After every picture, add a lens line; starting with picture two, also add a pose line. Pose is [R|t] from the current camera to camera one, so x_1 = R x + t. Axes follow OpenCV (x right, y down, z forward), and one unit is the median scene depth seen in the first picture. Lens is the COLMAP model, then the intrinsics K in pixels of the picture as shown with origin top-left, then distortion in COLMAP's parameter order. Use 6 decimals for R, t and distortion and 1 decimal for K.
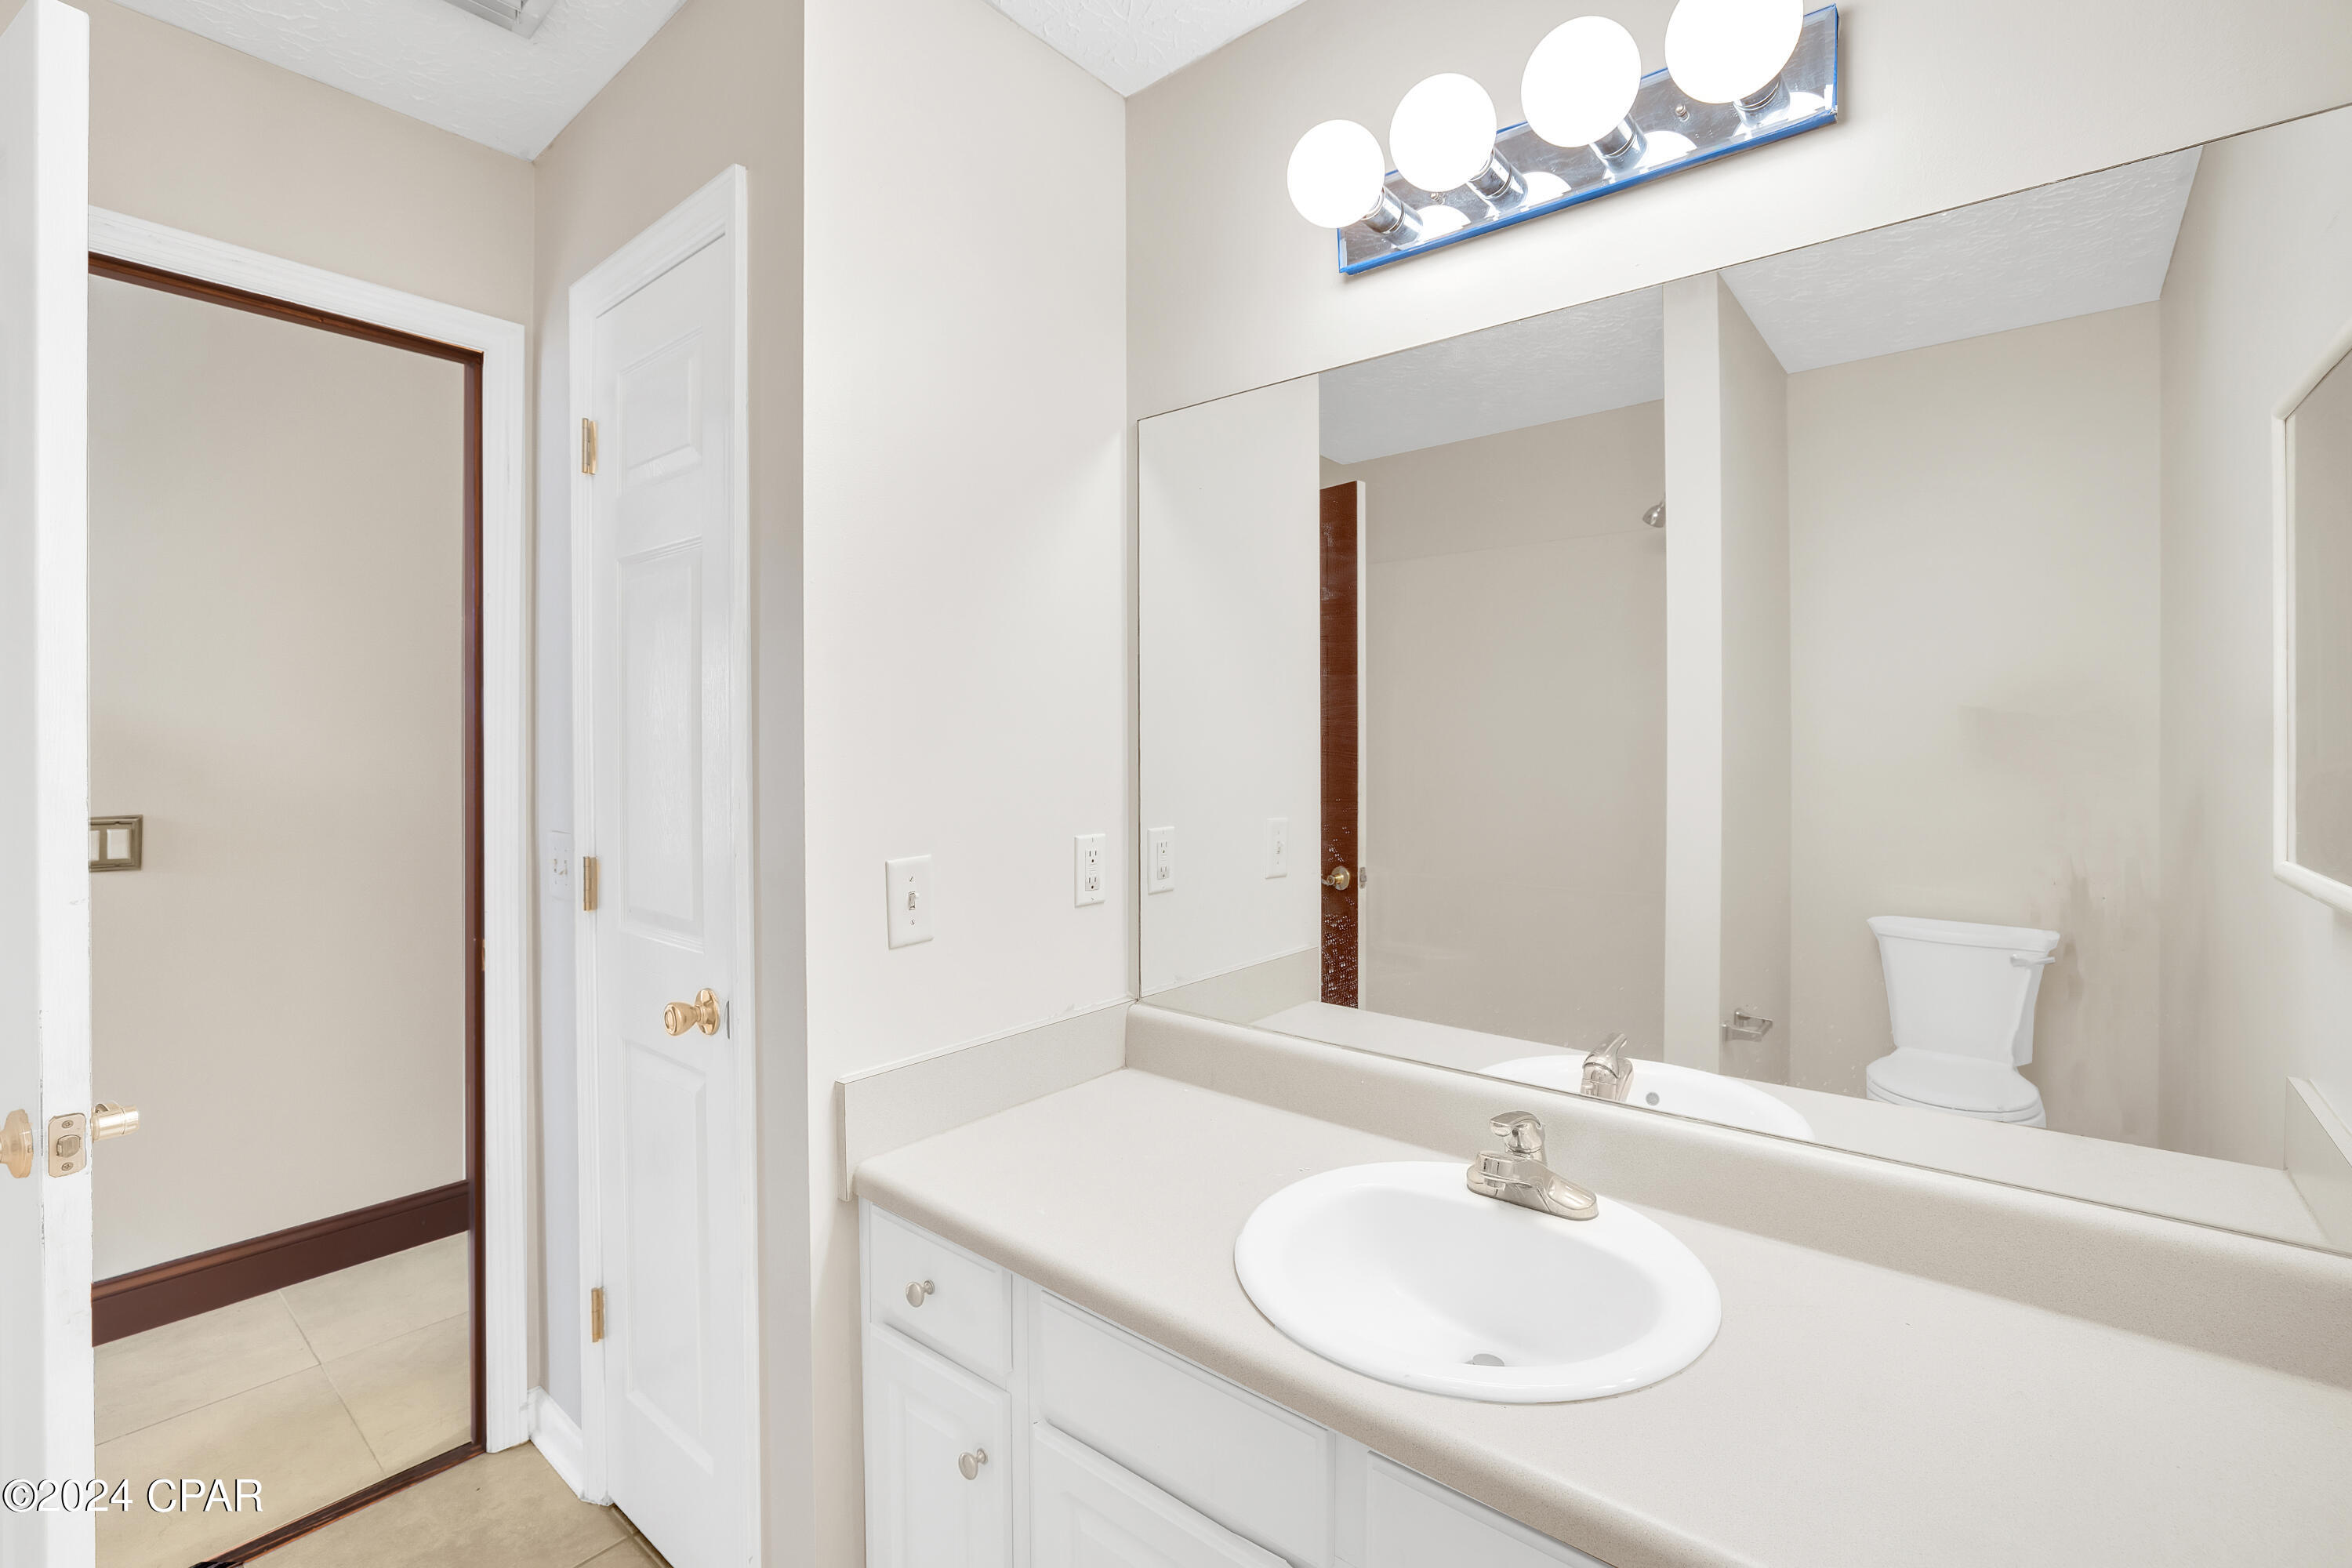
lens RADIAL K [[1025.5, 0, 1179.3], [0, 1025.5, 745.3], [0, 0, 1]] dist [0.000197, 0.000027]
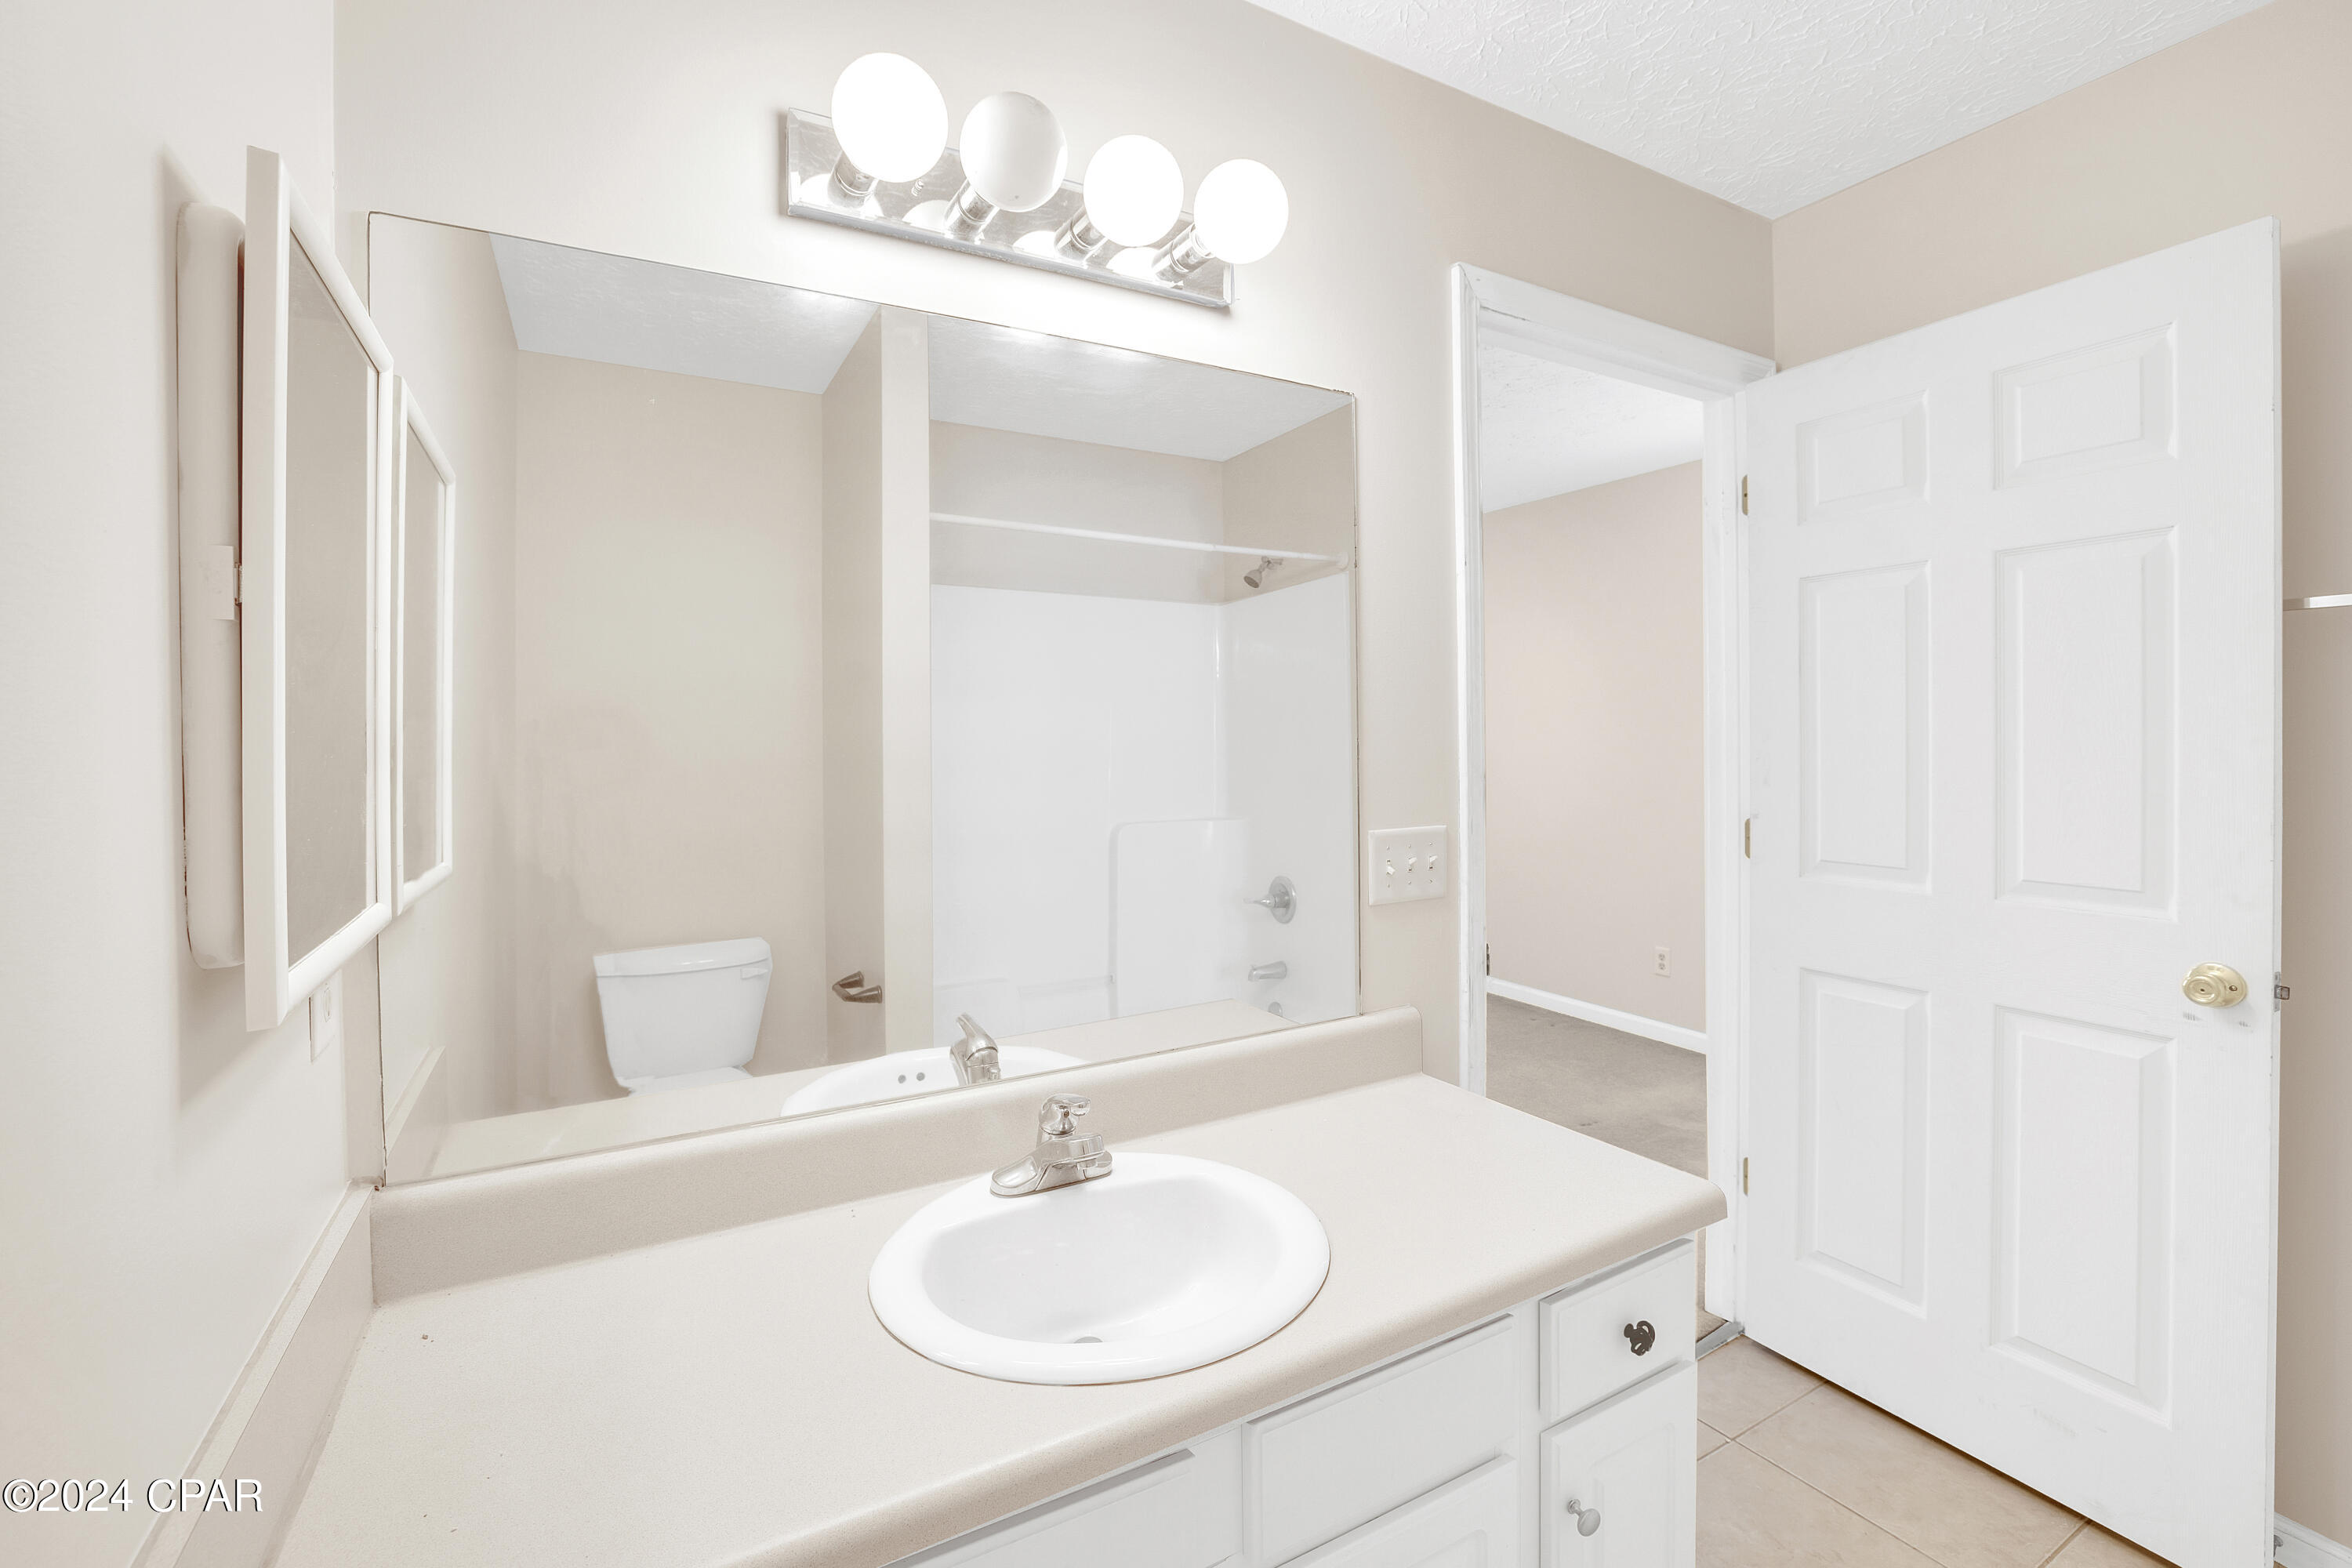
lens RADIAL K [[1025.5, 0, 1179.3], [0, 1025.5, 745.3], [0, 0, 1]] dist [0.000197, 0.000027]
pose [[0.360093, -0.003819, 0.932909, -0.542185], [0.003562, 0.999990, 0.002718, -0.019542], [-0.932910, 0.002344, 0.360103, 0.414767]]
